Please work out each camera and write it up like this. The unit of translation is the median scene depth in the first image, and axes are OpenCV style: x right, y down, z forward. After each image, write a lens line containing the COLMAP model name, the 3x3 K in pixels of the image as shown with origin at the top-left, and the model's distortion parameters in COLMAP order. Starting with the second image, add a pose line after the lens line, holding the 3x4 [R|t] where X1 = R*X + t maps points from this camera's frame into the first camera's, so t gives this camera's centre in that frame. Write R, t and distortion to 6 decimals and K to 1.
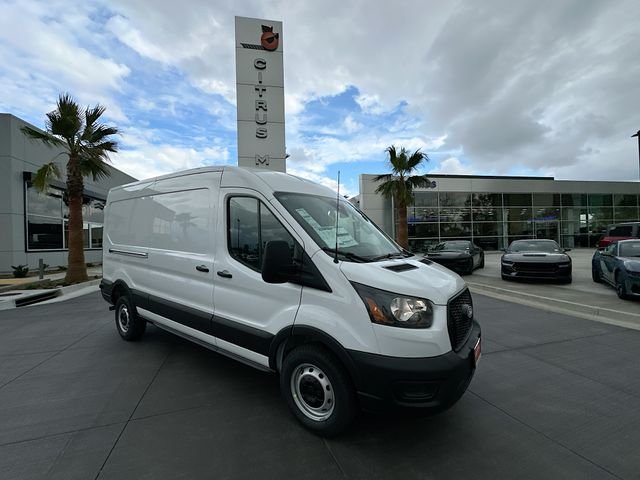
lens RADIAL K [[283.0, 0, 298.8], [0, 283.0, 242.1], [0, 0, 1]] dist [0.000170, -0.000093]
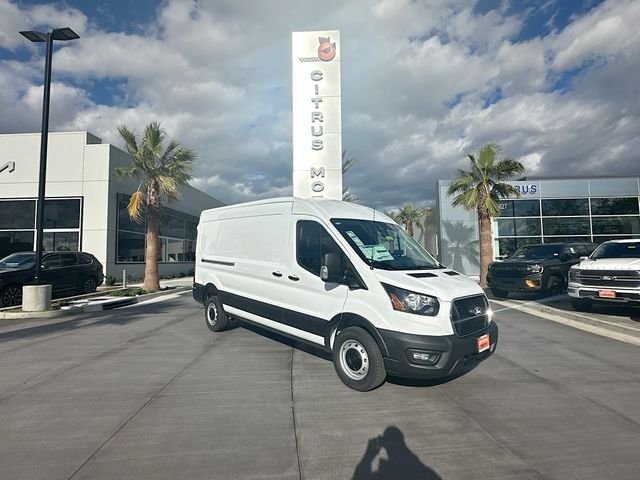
lens RADIAL K [[377.0, 0, 285.6], [0, 377.0, 239.5], [0, 0, 1]] dist [-0.023871, -0.000236]
pose [[0.979465, 0.004591, -0.201561, 0.073573], [-0.016117, 0.998324, -0.055581, 0.027143], [0.200968, 0.057688, 0.977898, -0.846549]]
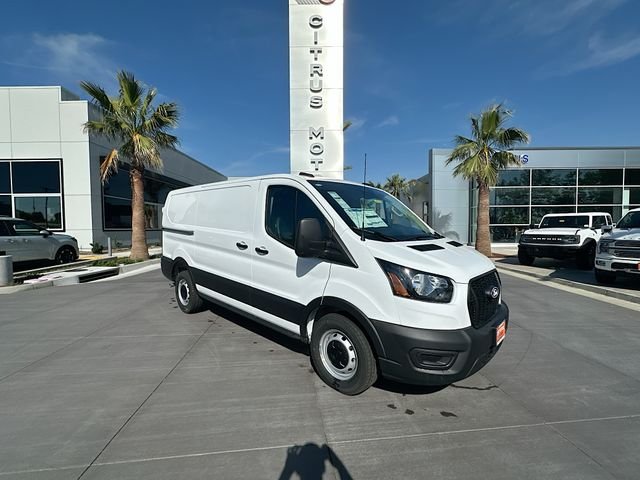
lens RADIAL K [[338.9, 0, 311.8], [0, 338.9, 248.9], [0, 0, 1]] dist [0.001673, 0.000110]
pose [[0.986491, 0.024610, -0.161954, 0.130139], [-0.014115, 0.997744, 0.065640, 0.017570], [0.163204, -0.062468, 0.984613, -0.268095]]
